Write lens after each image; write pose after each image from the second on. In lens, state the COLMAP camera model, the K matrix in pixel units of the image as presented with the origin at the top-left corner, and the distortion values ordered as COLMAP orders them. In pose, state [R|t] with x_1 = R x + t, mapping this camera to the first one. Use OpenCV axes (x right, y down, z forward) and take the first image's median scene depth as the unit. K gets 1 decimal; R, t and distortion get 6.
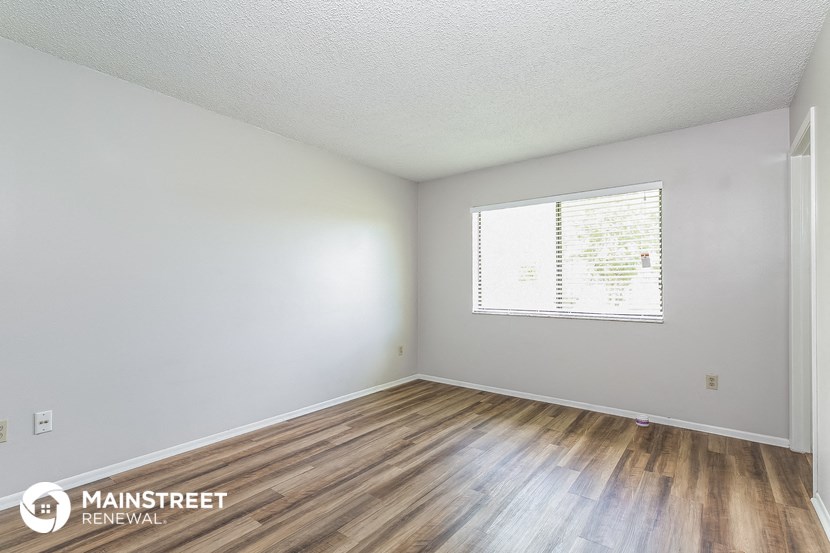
lens RADIAL K [[391.0, 0, 415.0], [0, 391.0, 276.5], [0, 0, 1]] dist [-0.001986, 0.000745]
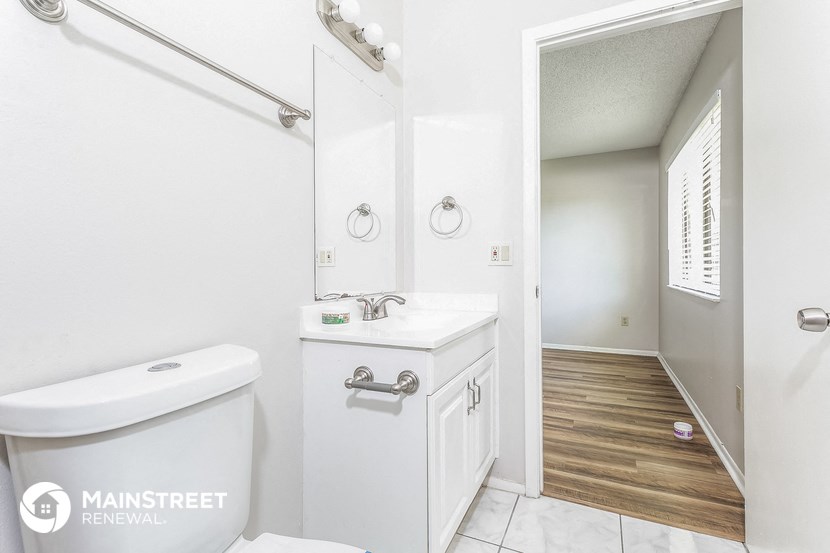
lens RADIAL K [[391.0, 0, 415.0], [0, 391.0, 276.5], [0, 0, 1]] dist [-0.001986, 0.000745]
pose [[0.194534, 0.006838, -0.980872, 1.178271], [0.042746, 0.998967, 0.015442, 0.044905], [0.979964, -0.044932, 0.194041, 0.367049]]
